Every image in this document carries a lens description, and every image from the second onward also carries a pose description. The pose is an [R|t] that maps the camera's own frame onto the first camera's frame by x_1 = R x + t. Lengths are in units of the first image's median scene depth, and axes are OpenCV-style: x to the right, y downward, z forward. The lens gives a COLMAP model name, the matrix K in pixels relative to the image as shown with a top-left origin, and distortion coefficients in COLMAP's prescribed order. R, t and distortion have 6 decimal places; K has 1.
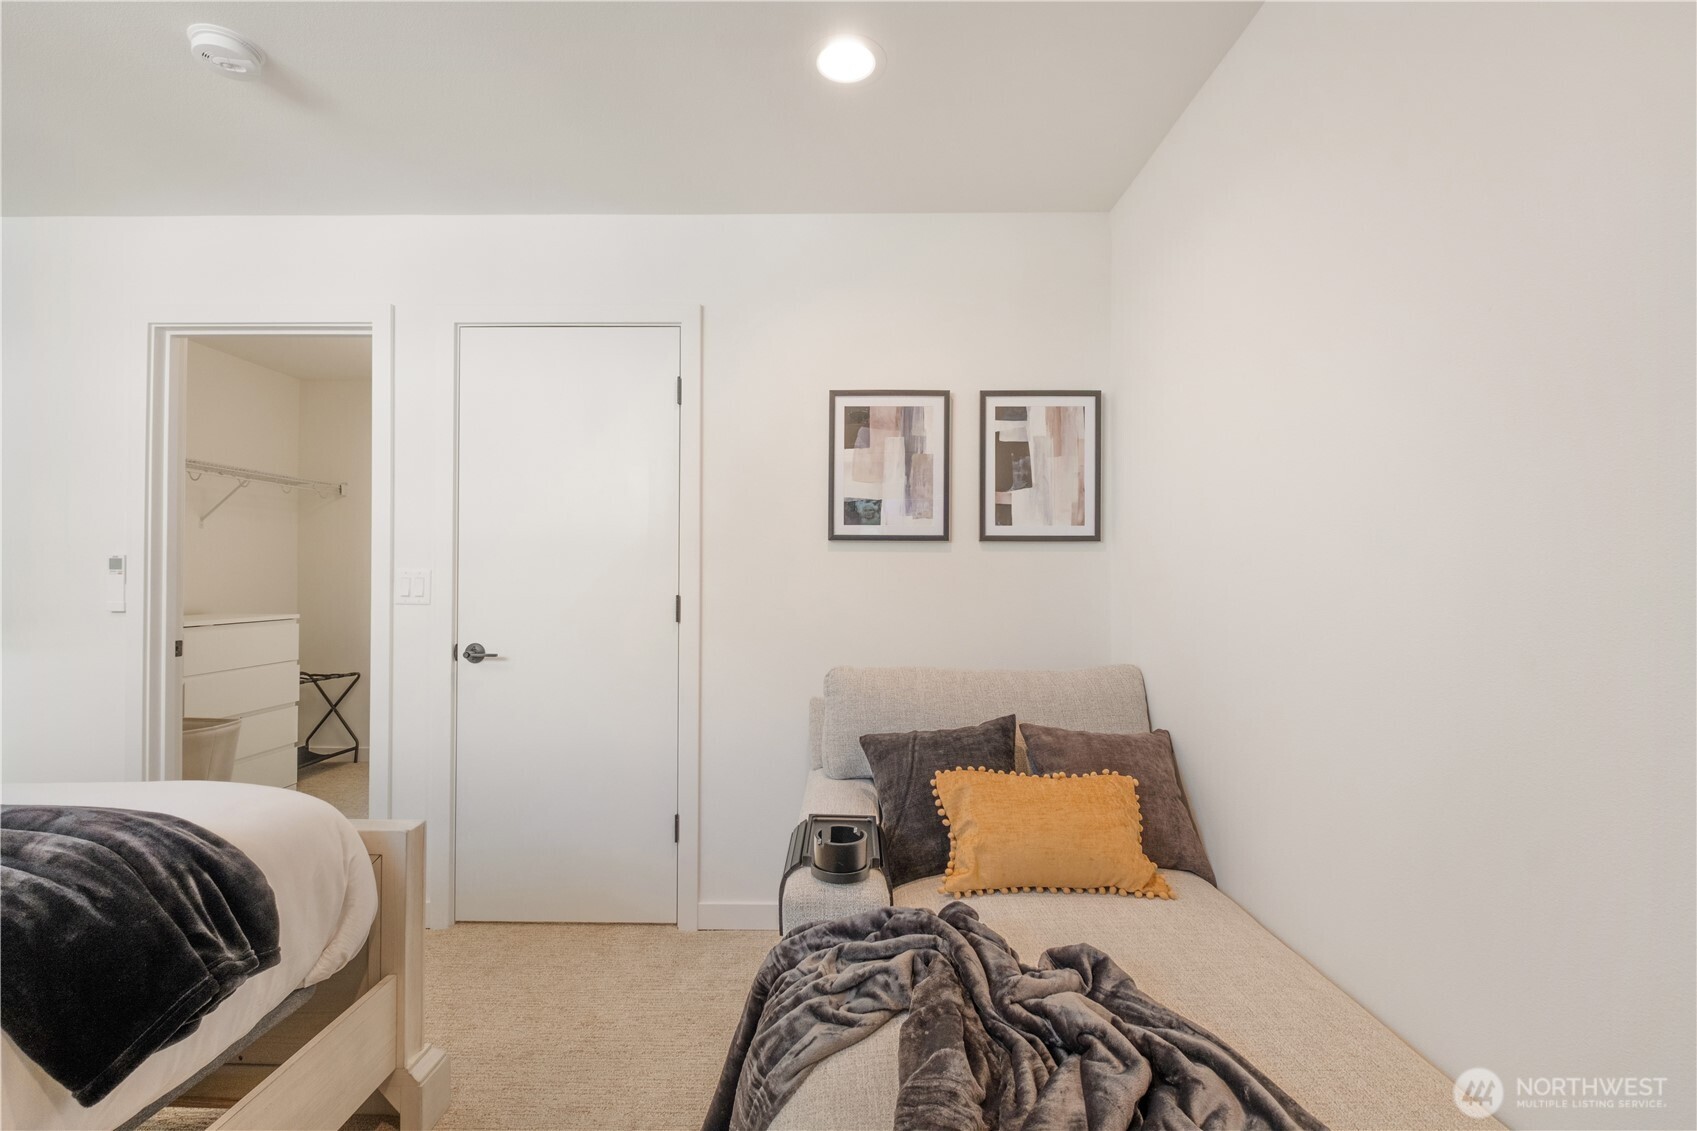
lens RADIAL K [[754.6, 0, 846.4], [0, 754.6, 573.1], [0, 0, 1]] dist [0.013220, -0.000681]
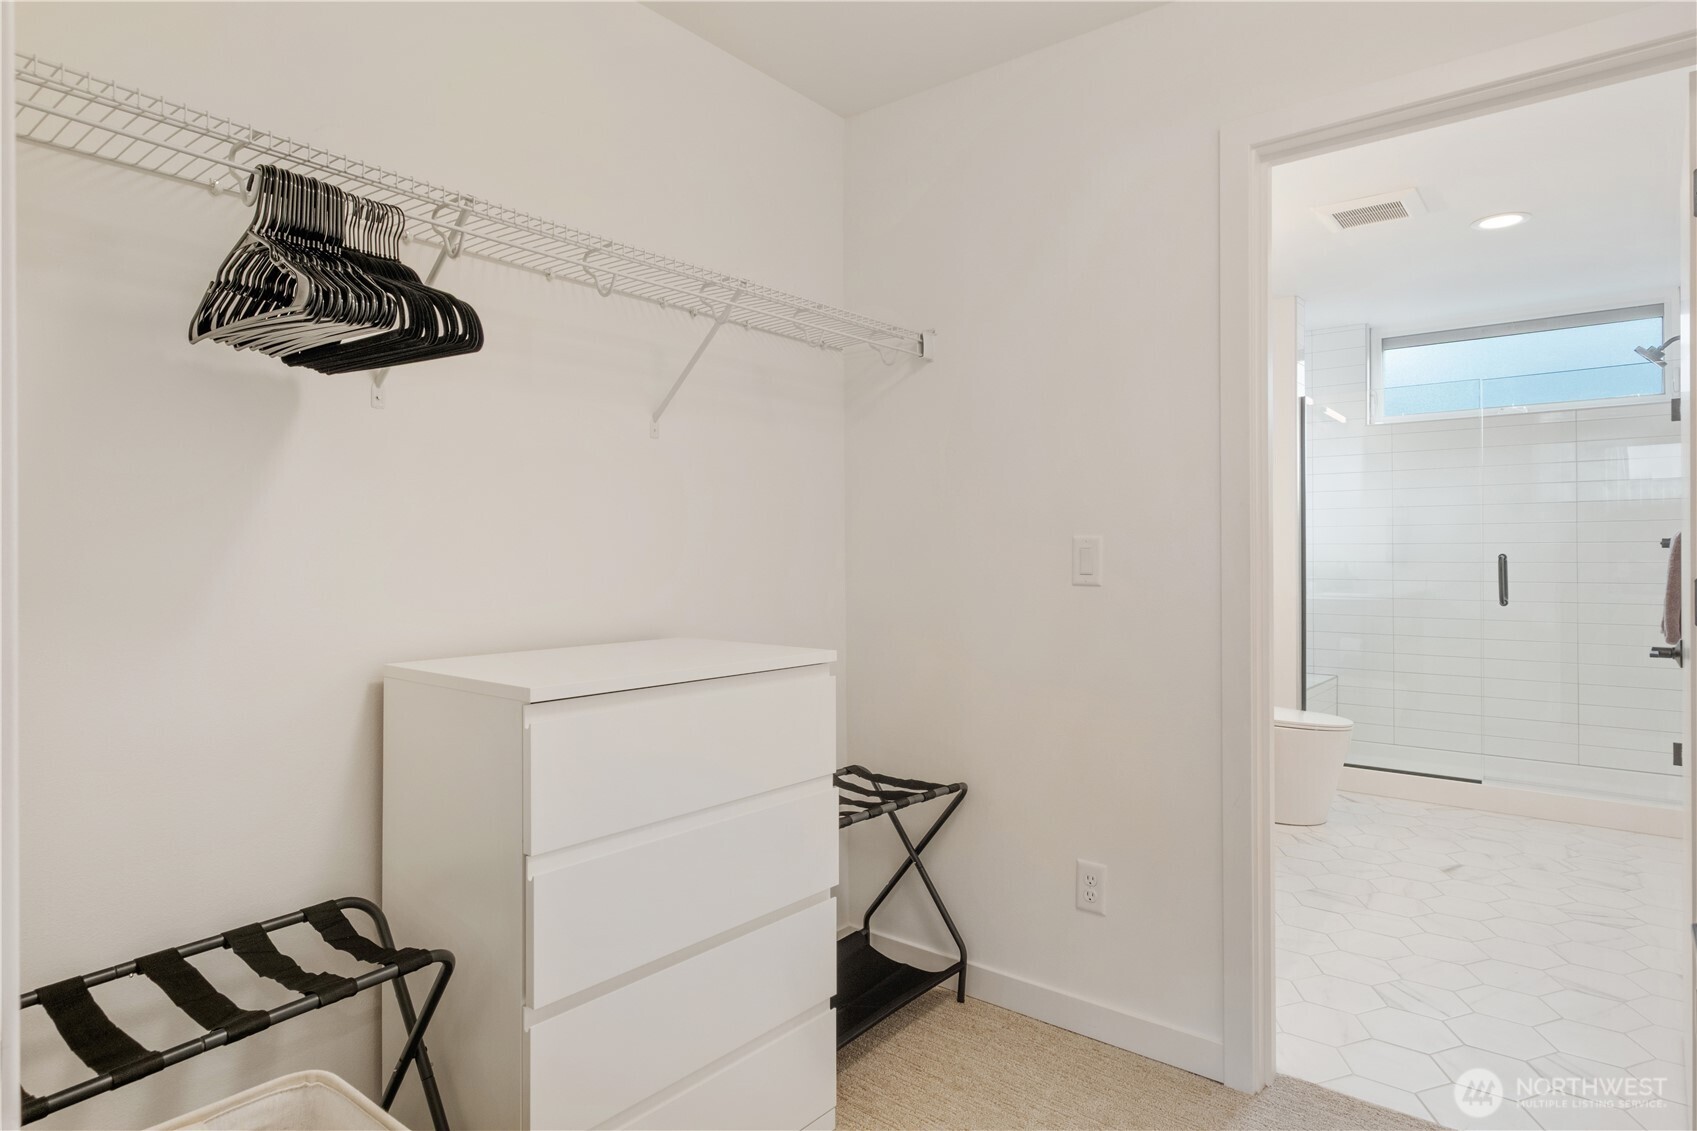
lens RADIAL K [[932.2, 0, 843.0], [0, 932.2, 553.6], [0, 0, 1]] dist [0.000660, 0.000980]
pose [[0.786395, -0.006738, -0.617688, -0.381714], [0.011133, 0.999933, 0.003266, 0.004247], [0.617624, -0.009445, 0.786417, 0.564376]]
